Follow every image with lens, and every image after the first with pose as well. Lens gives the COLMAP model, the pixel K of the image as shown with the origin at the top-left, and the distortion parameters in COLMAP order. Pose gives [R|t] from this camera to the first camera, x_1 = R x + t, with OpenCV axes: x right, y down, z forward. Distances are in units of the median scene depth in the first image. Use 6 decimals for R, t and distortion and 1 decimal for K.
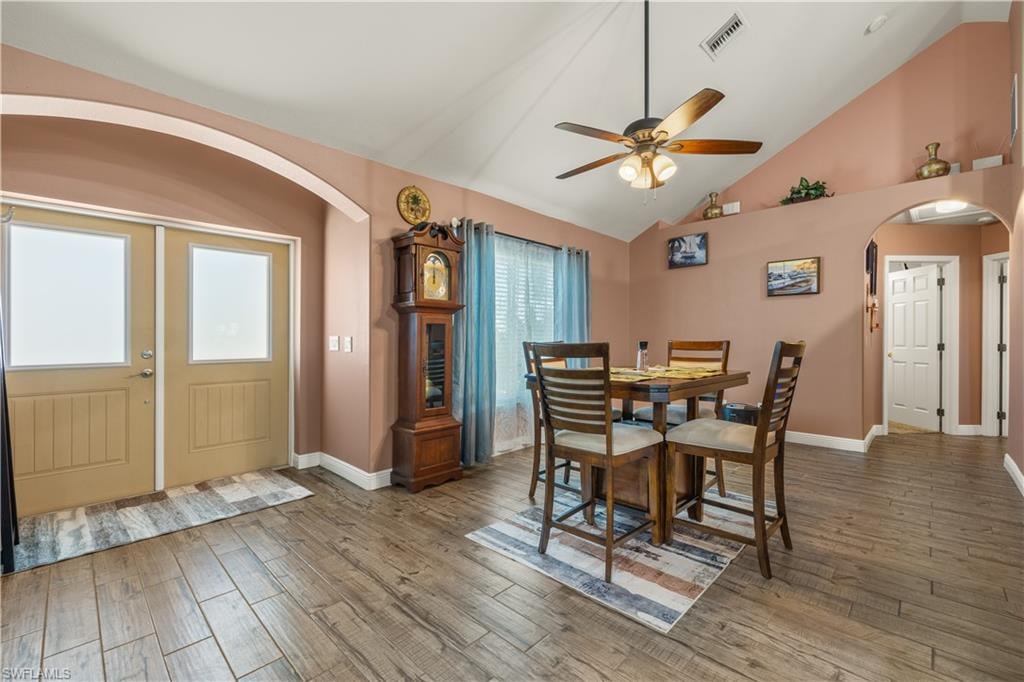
lens RADIAL K [[432.8, 0, 514.9], [0, 432.8, 340.0], [0, 0, 1]] dist [0.004300, -0.001059]
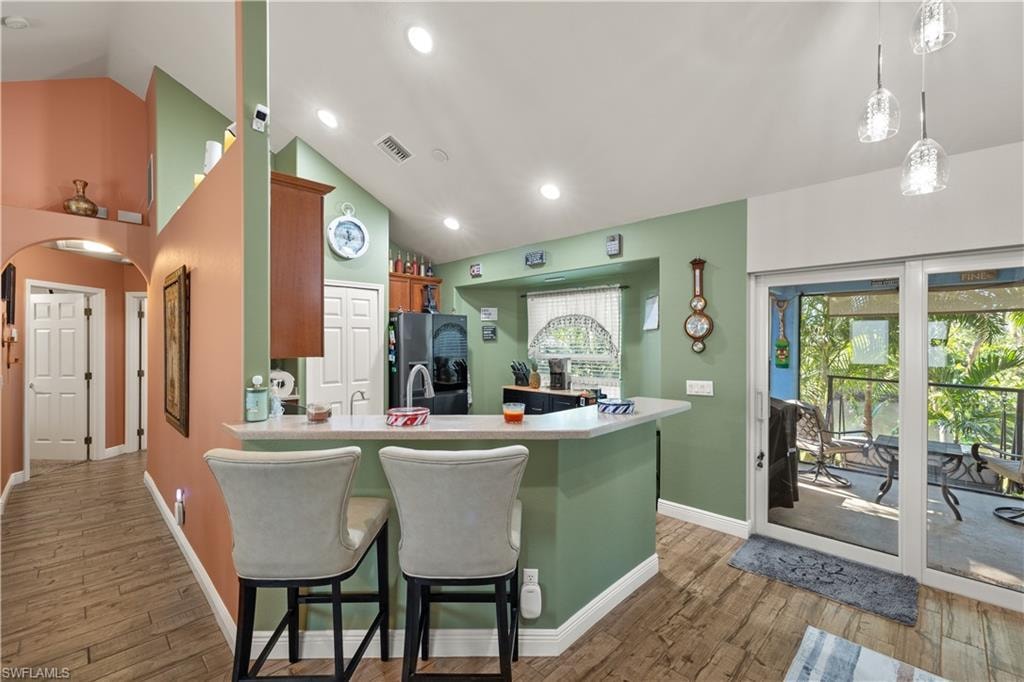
lens RADIAL K [[432.8, 0, 511.2], [0, 432.8, 343.9], [0, 0, 1]] dist [0.004300, -0.001059]
pose [[0.016623, -0.004463, 0.999852, -0.017901], [-0.000094, 0.999990, 0.004465, -0.070295], [-0.999862, -0.000168, 0.016623, -0.004856]]
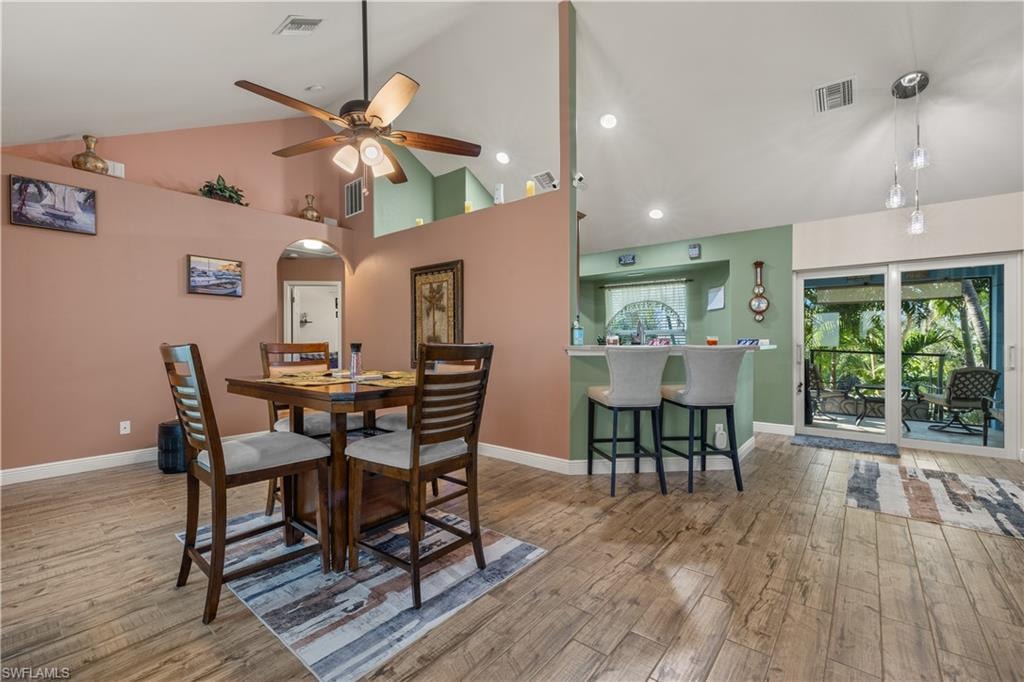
lens RADIAL K [[432.8, 0, 509.7], [0, 432.8, 343.6], [0, 0, 1]] dist [0.004300, -0.001059]
pose [[-0.079201, -0.002804, 0.996855, -0.361233], [0.001393, 0.999995, 0.002923, 0.000645], [-0.996858, 0.001621, -0.079197, 0.430798]]
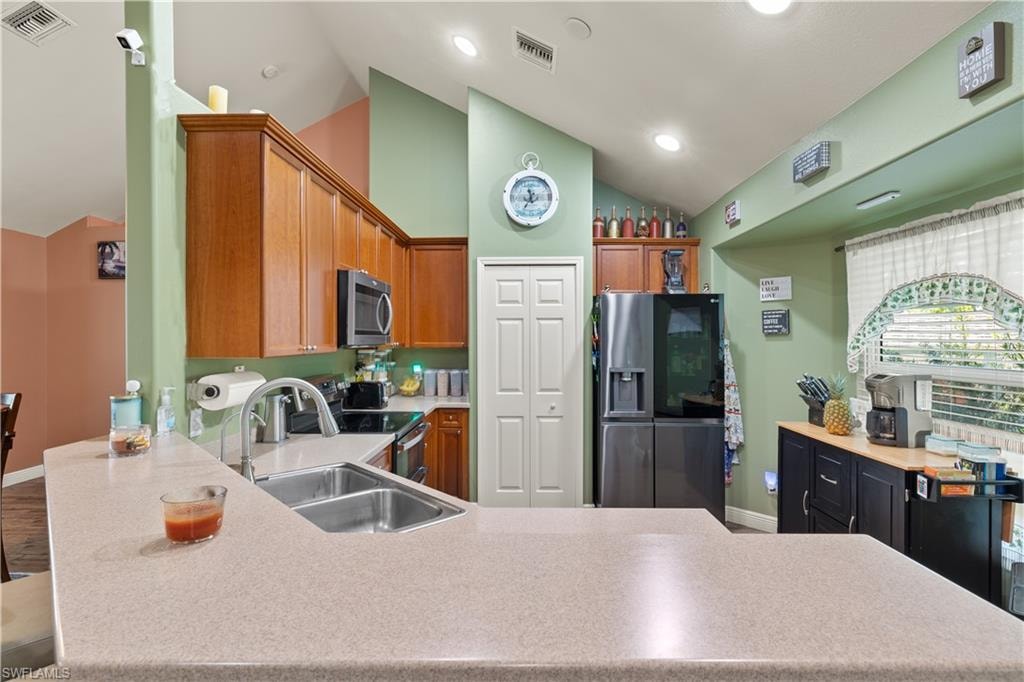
lens RADIAL K [[499.0, 0, 512.1], [0, 499.0, 337.1], [0, 0, 1]] dist [-0.005590, -0.000086]
pose [[0.739224, 0.002689, 0.673455, 0.362487], [-0.002937, 0.999995, -0.000768, -0.070616], [-0.673454, -0.001411, 0.739228, -0.223132]]
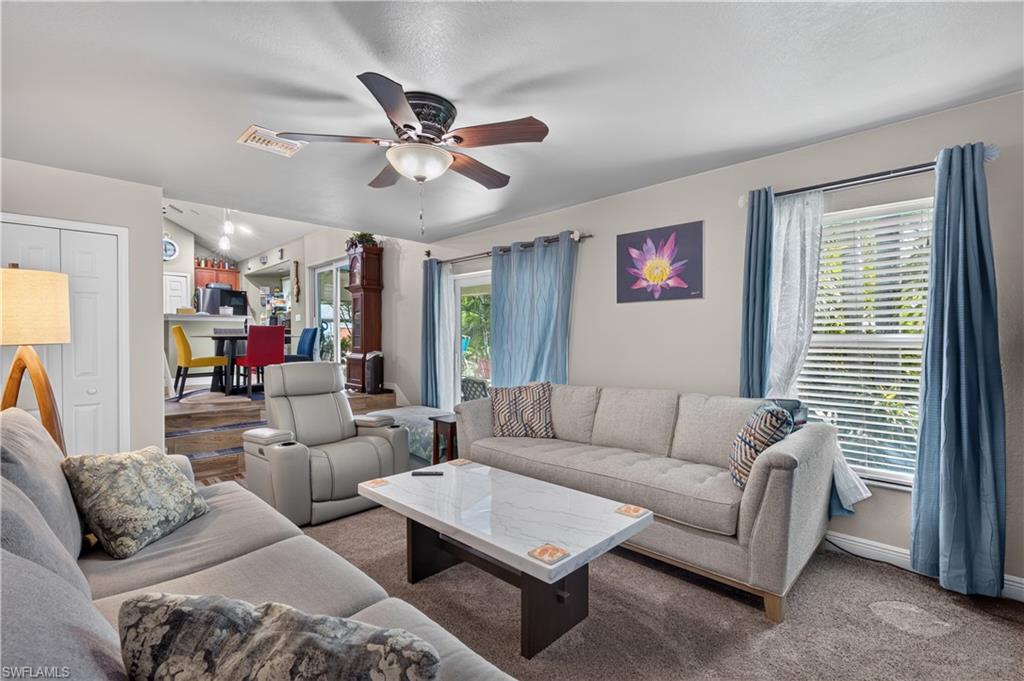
lens RADIAL K [[469.5, 0, 512.7], [0, 469.5, 343.6], [0, 0, 1]] dist [-0.000811, -0.000102]
pose [[0.013865, -0.017415, 0.999752, -1.062908], [0.004313, 0.999840, 0.017357, 0.072830], [-0.999895, 0.004072, 0.013938, -1.149990]]
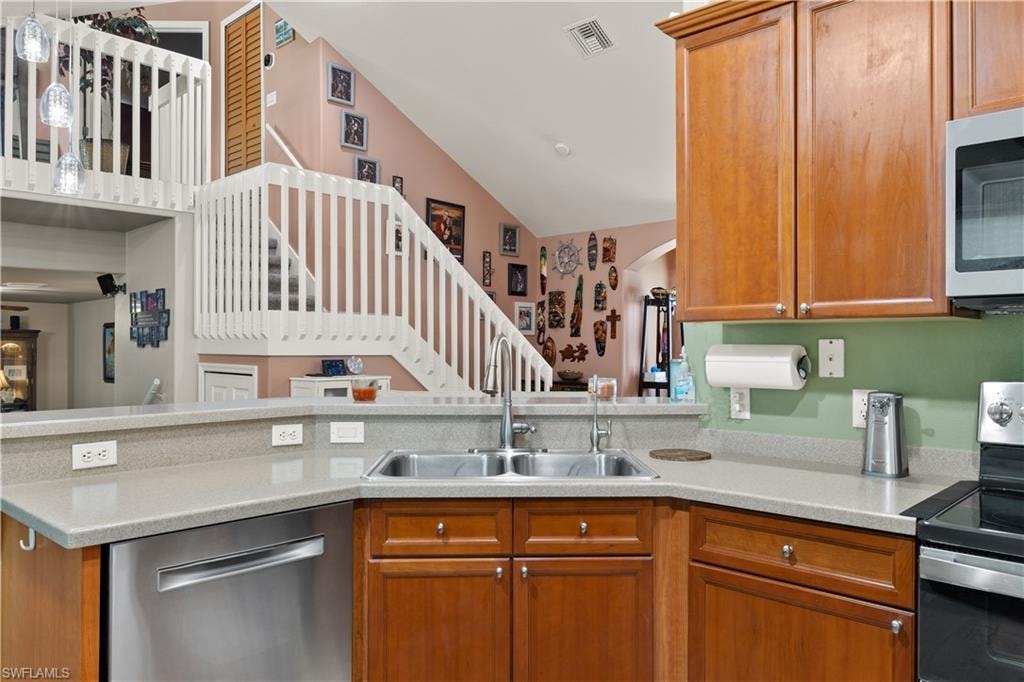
lens RADIAL K [[733.4, 0, 514.9], [0, 733.4, 342.0], [0, 0, 1]] dist [-0.002290, 0.004093]
pose [[0.010330, -0.004322, -0.999937, 0.983302], [-0.003913, 0.999983, -0.004362, -0.035878], [0.999939, 0.003958, 0.010313, 0.112129]]
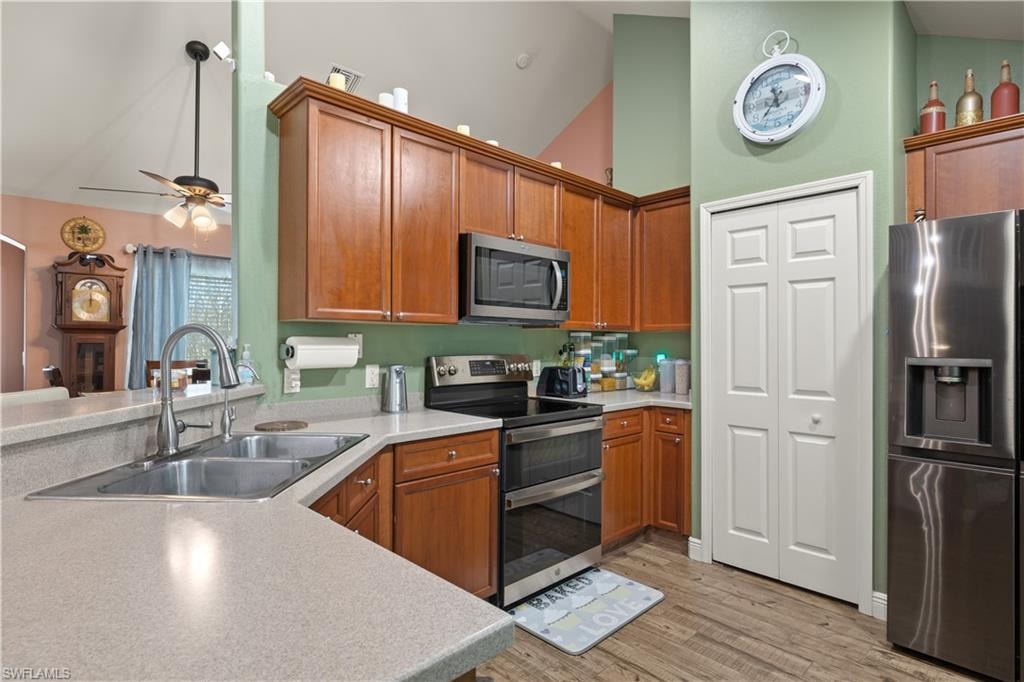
lens RADIAL K [[522.9, 0, 516.4], [0, 522.9, 341.5], [0, 0, 1]] dist [-0.000971, 0.000148]
pose [[0.999332, 0.007521, -0.035760, 0.683912], [-0.007599, 0.999969, -0.002062, -0.033142], [0.035744, 0.002333, 0.999358, -0.214519]]
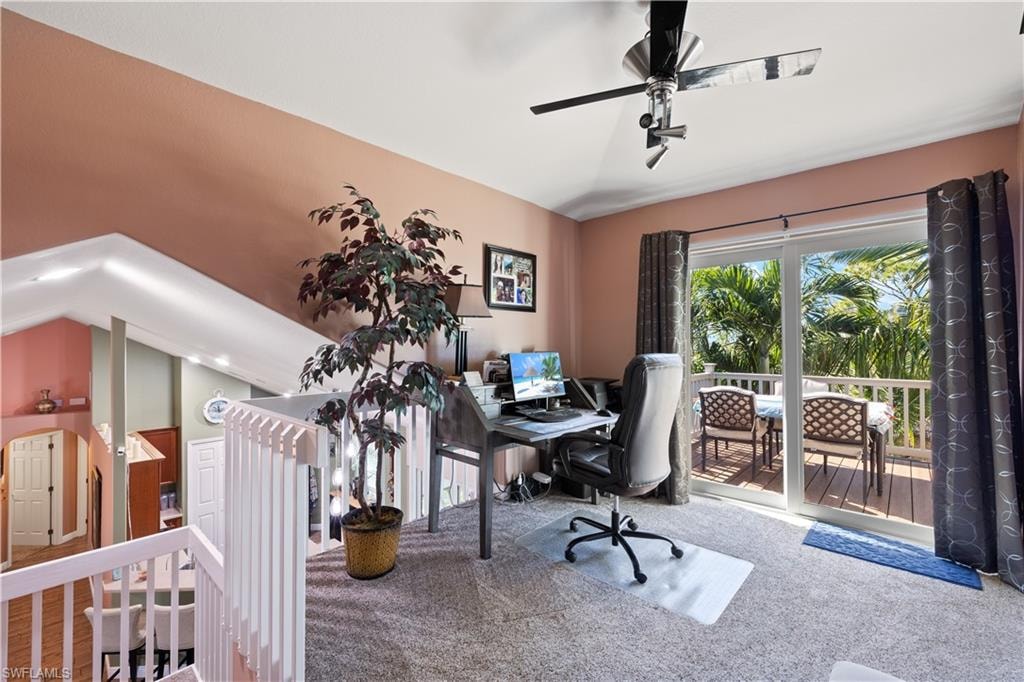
lens RADIAL K [[432.8, 0, 510.6], [0, 432.8, 344.9], [0, 0, 1]] dist [0.004300, -0.001059]
pose [[-0.016133, 0.004158, 0.999861, -0.629650], [0.002881, 0.999987, -0.004112, -0.530694], [-0.999866, 0.002815, -0.016144, -0.650070]]
